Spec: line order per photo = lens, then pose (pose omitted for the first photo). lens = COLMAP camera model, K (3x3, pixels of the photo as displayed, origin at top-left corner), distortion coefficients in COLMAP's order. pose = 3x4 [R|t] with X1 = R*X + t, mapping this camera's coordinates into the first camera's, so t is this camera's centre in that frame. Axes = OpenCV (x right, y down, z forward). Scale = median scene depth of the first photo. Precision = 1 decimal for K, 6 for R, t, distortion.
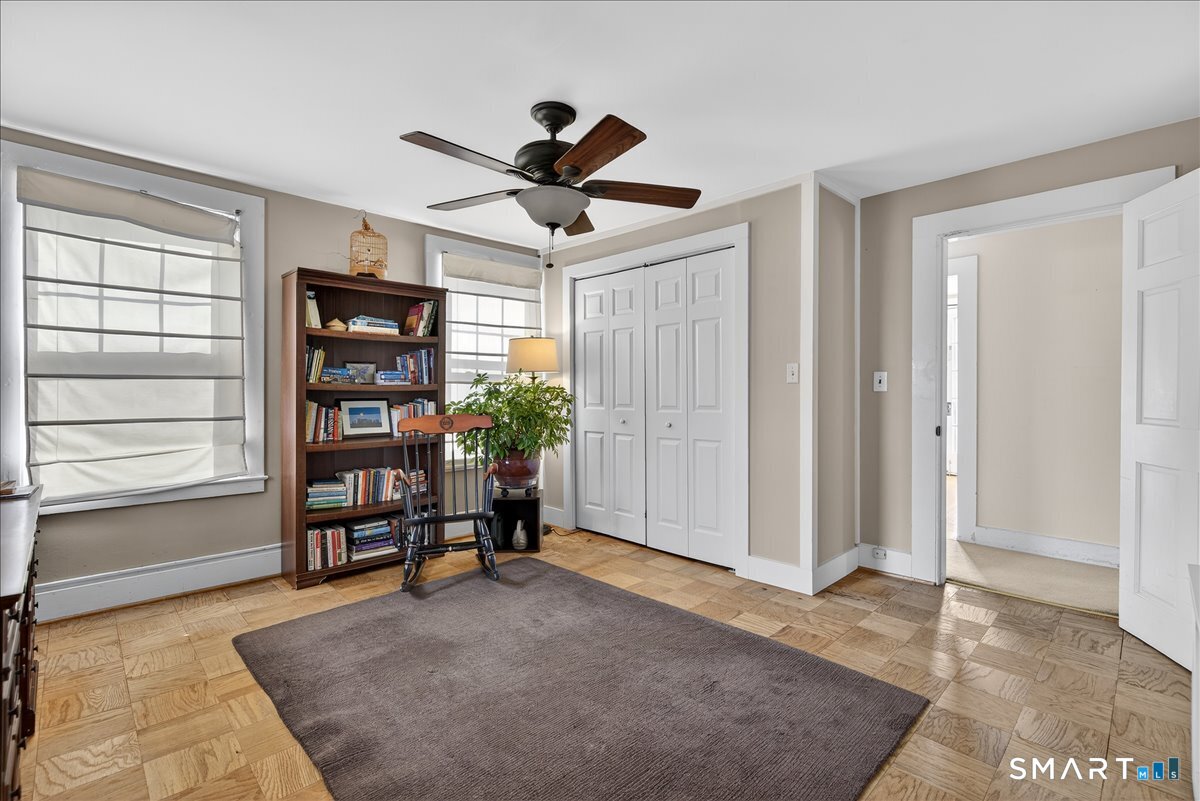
lens RADIAL K [[547.9, 0, 597.9], [0, 547.9, 391.8], [0, 0, 1]] dist [0.001966, 0.000134]
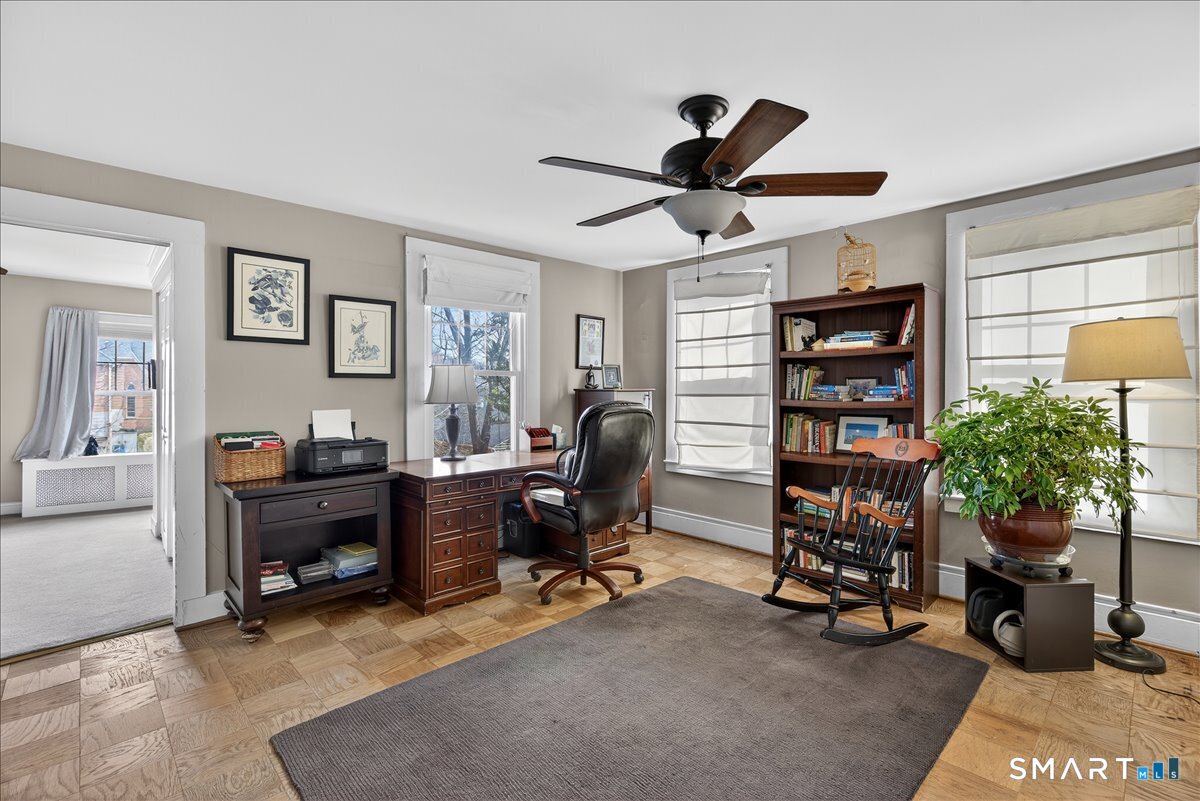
lens RADIAL K [[547.9, 0, 598.1], [0, 547.9, 399.7], [0, 0, 1]] dist [0.001966, 0.000134]
pose [[-0.008725, 0.010227, -0.999910, 0.595386], [-0.003866, 0.999940, 0.010261, -0.024682], [0.999954, 0.003955, -0.008685, 0.583157]]
